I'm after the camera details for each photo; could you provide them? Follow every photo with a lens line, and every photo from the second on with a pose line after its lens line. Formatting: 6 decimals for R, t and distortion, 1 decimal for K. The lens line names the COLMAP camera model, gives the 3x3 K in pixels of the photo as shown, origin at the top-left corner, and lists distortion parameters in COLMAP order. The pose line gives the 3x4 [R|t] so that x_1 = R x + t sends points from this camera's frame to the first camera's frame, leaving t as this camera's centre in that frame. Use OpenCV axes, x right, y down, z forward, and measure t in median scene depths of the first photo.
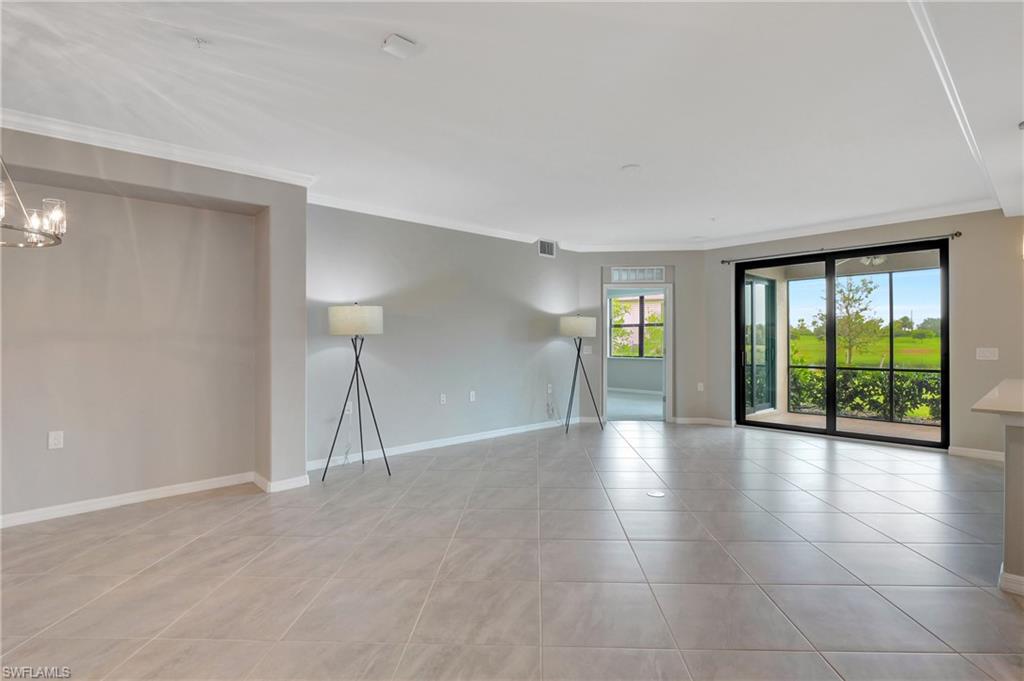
lens RADIAL K [[489.6, 0, 513.2], [0, 489.6, 342.1], [0, 0, 1]] dist [-0.023412, -0.000748]
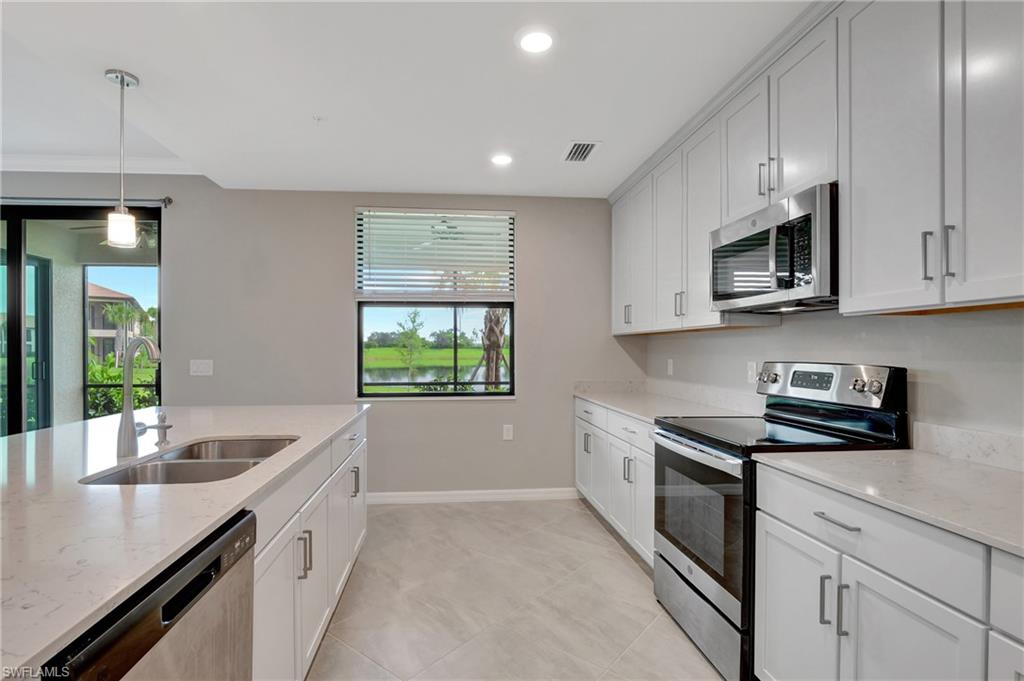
lens RADIAL K [[509.9, 0, 481.1], [0, 509.9, 352.3], [0, 0, 1]] dist [-0.002040, -0.000578]
pose [[0.608866, -0.001409, 0.793272, 0.495667], [0.000131, 0.999999, 0.001676, -0.000010], [-0.793273, -0.000917, 0.608865, 0.134129]]
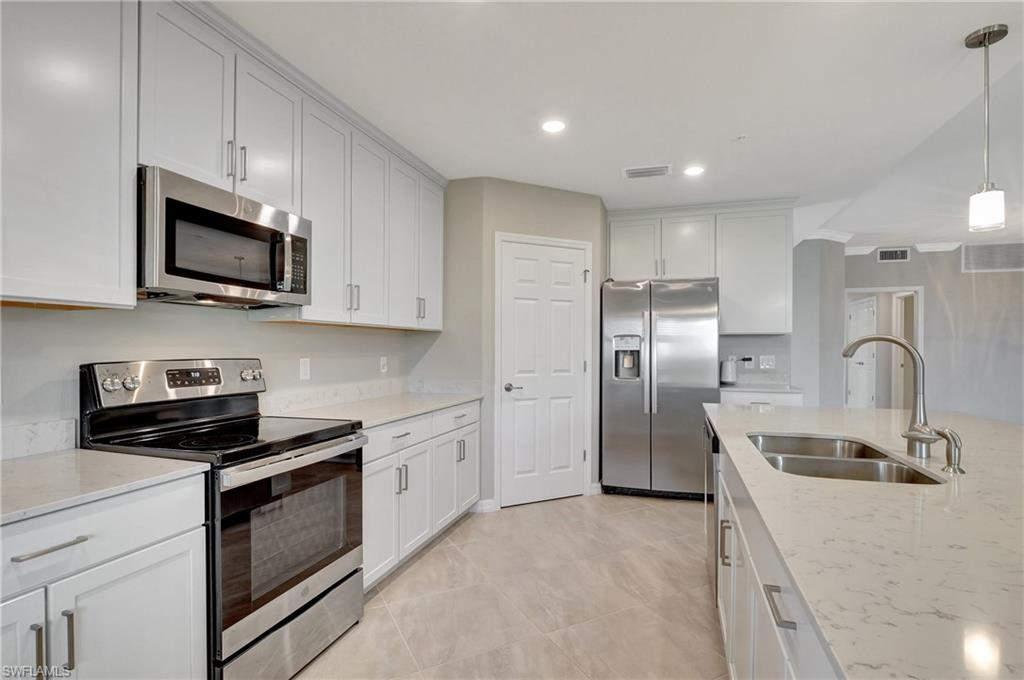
lens RADIAL K [[505.7, 0, 485.4], [0, 505.7, 344.0], [0, 0, 1]] dist [-0.022246, 0.000024]
pose [[-0.876510, -0.002544, -0.481378, 0.899233], [-0.000903, 0.999993, -0.003640, -0.001079], [0.481384, -0.002756, -0.876506, 0.539134]]
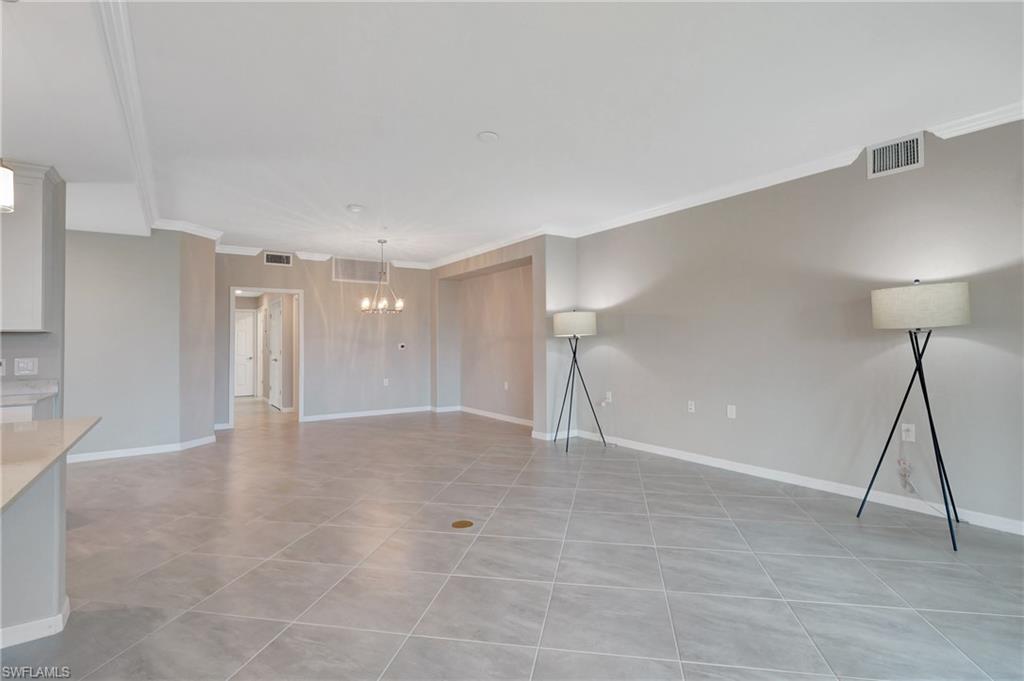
lens RADIAL K [[507.1, 0, 527.2], [0, 507.1, 337.1], [0, 0, 1]] dist [0.000190, 0.000282]
pose [[-0.128465, -0.006500, -0.991693, 0.700079], [0.010052, 0.999919, -0.007856, -0.002130], [0.991663, -0.010978, -0.128389, 0.743056]]
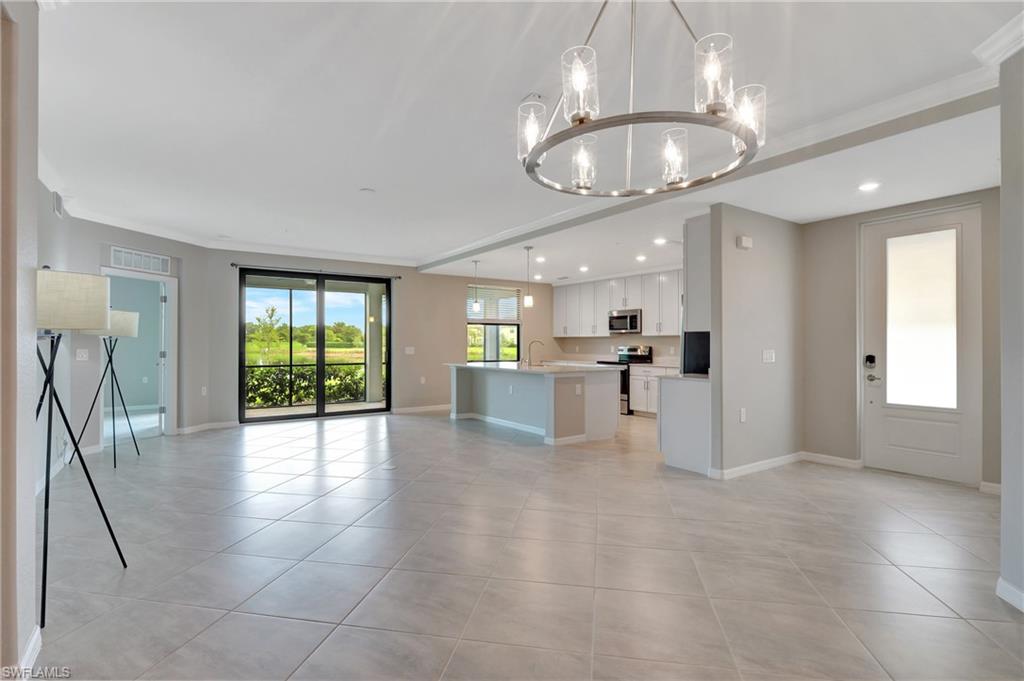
lens RADIAL K [[481.9, 0, 514.1], [0, 481.9, 341.0], [0, 0, 1]] dist [-0.032403, 0.000112]
pose [[0.133279, 0.005808, 0.991062, -0.519596], [0.001992, 0.999979, -0.006129, 0.001156], [-0.991077, 0.002791, 0.133265, 0.320828]]
